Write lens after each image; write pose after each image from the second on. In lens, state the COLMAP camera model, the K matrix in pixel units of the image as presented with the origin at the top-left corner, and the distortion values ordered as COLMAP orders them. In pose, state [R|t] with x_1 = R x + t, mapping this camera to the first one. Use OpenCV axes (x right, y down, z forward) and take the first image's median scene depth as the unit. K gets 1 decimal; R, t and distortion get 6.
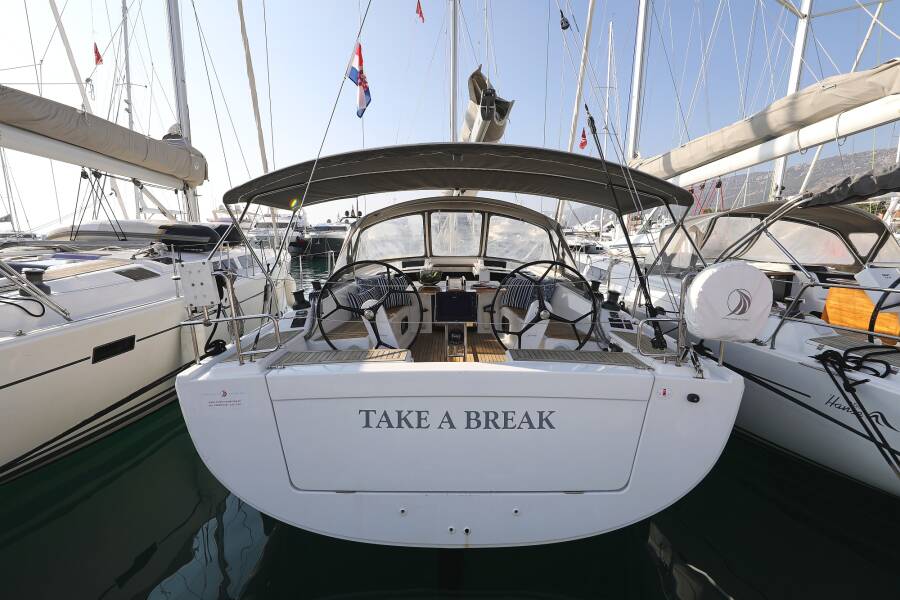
lens RADIAL K [[407.9, 0, 444.6], [0, 407.9, 304.5], [0, 0, 1]] dist [0.016114, -0.000940]
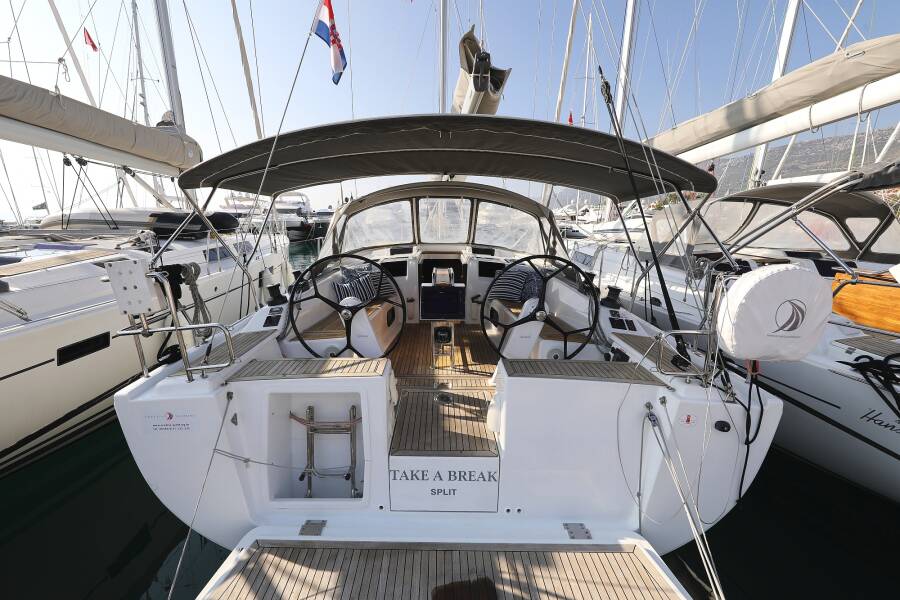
lens RADIAL K [[356.8, 0, 432.1], [0, 356.8, 314.1], [0, 0, 1]] dist [0.005721, 0.001139]
pose [[0.999914, -0.001802, -0.012978, 0.011565], [0.002992, 0.995730, 0.092263, -0.032523], [0.012757, -0.092294, 0.995650, 0.138582]]
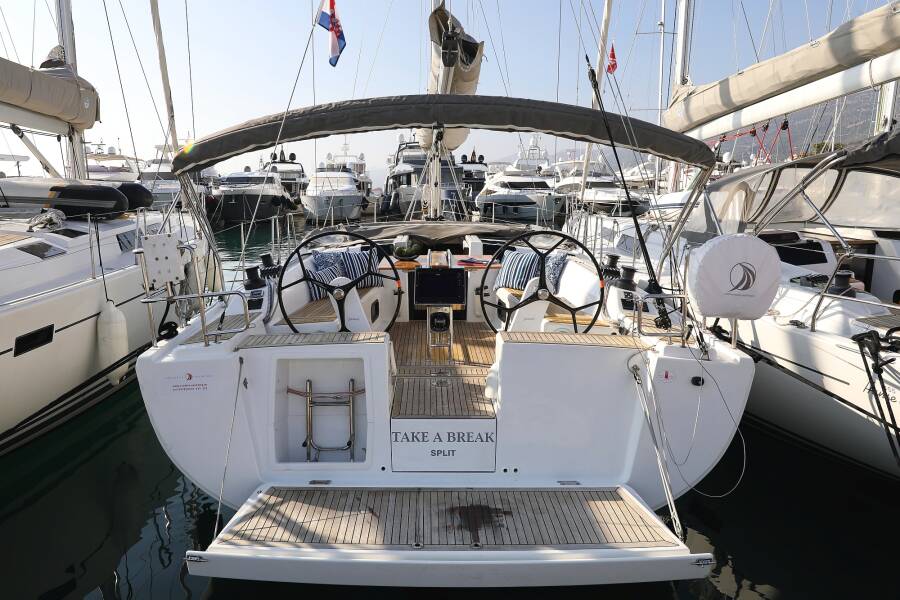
lens RADIAL K [[625.1, 0, 420.8], [0, 625.1, 300.5], [0, 0, 1]] dist [-0.000284, -0.000598]
pose [[0.999951, -0.008868, -0.004434, -0.002232], [0.008921, 0.999887, 0.012122, 0.014380], [0.004326, -0.012161, 0.999917, -0.202375]]
